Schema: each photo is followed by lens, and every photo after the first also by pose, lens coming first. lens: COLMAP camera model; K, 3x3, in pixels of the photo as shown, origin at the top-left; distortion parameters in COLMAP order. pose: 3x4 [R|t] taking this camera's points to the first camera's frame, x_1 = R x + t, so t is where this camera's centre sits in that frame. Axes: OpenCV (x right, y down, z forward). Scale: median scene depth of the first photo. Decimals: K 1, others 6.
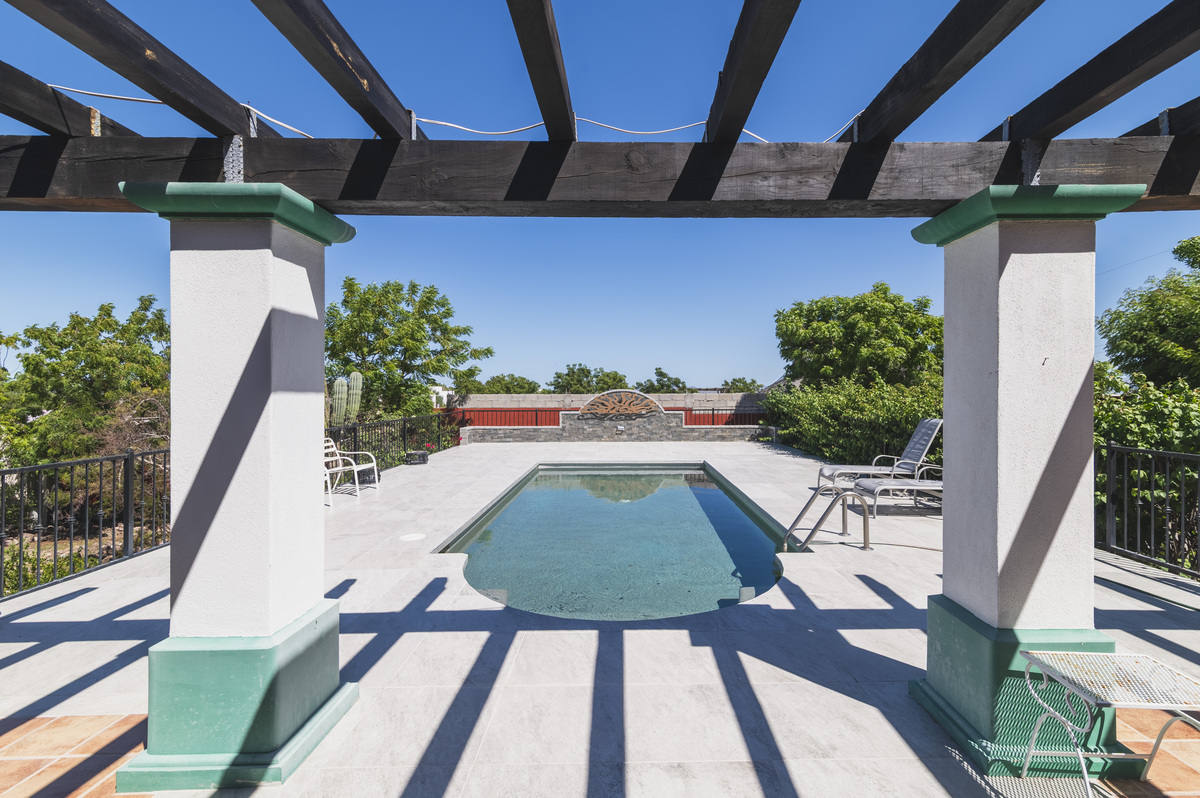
lens RADIAL K [[554.7, 0, 596.7], [0, 554.7, 396.4], [0, 0, 1]] dist [-0.010468, 0.000389]
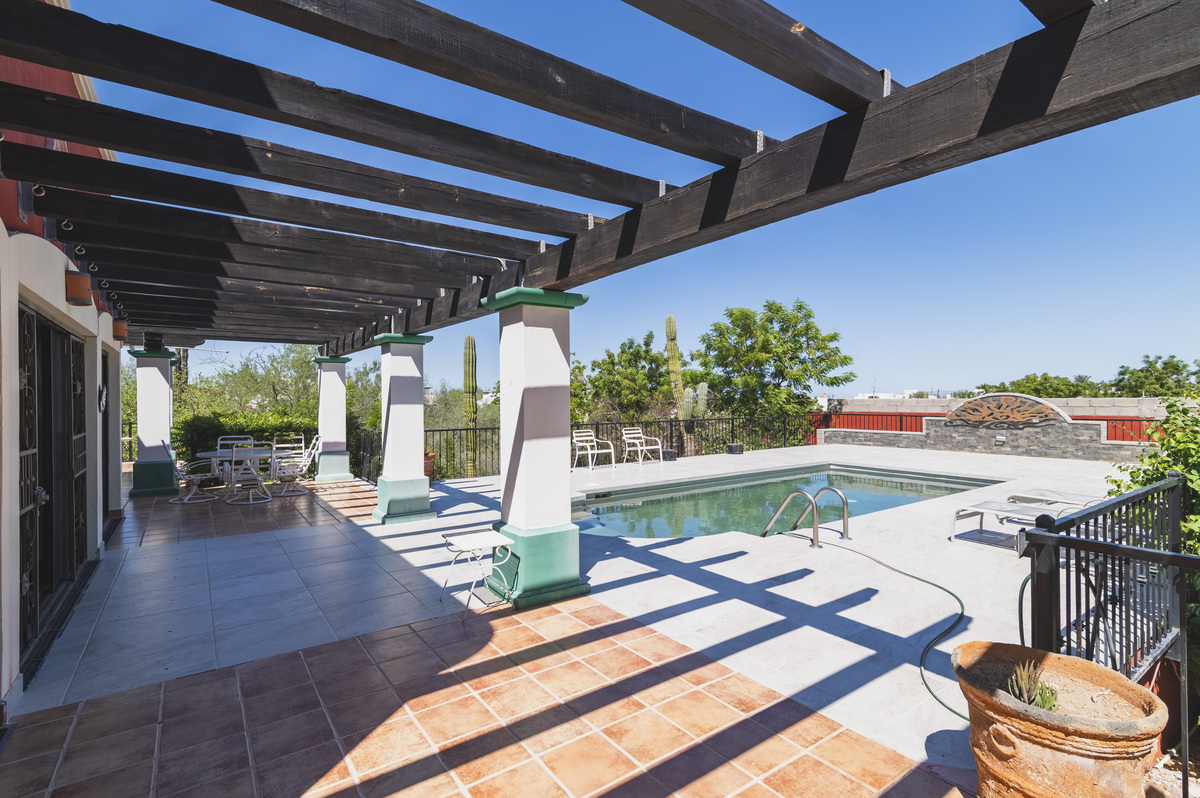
lens RADIAL K [[554.7, 0, 601.1], [0, 554.7, 397.7], [0, 0, 1]] dist [-0.010468, 0.000389]
pose [[0.601747, 0.001680, -0.798685, 0.347105], [-0.004782, 0.999987, -0.001499, -0.000550], [0.798673, 0.004721, 0.601747, 0.012927]]
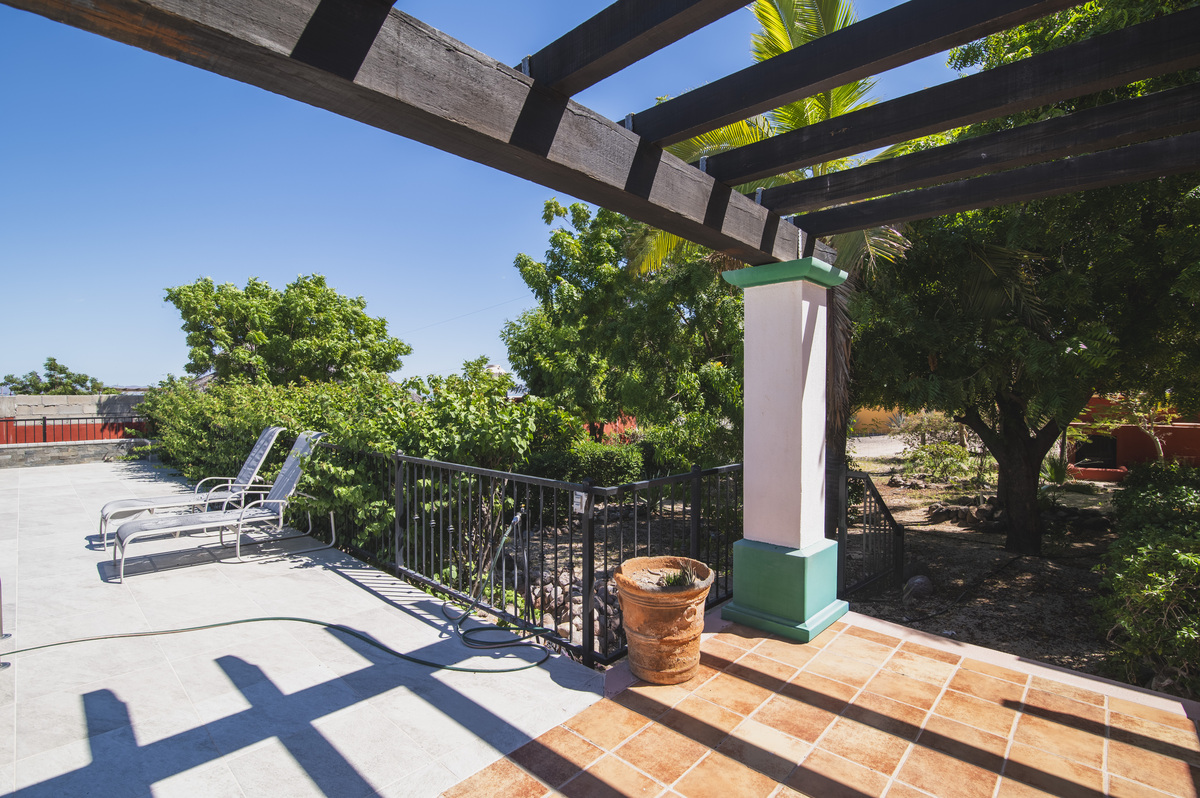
lens RADIAL K [[554.7, 0, 604.1], [0, 554.7, 398.2], [0, 0, 1]] dist [-0.010468, 0.000389]
pose [[0.662213, -0.000008, 0.749315, 0.153444], [0.000628, 1.000000, -0.000545, -0.000453], [-0.749315, 0.000831, 0.662213, 0.049725]]
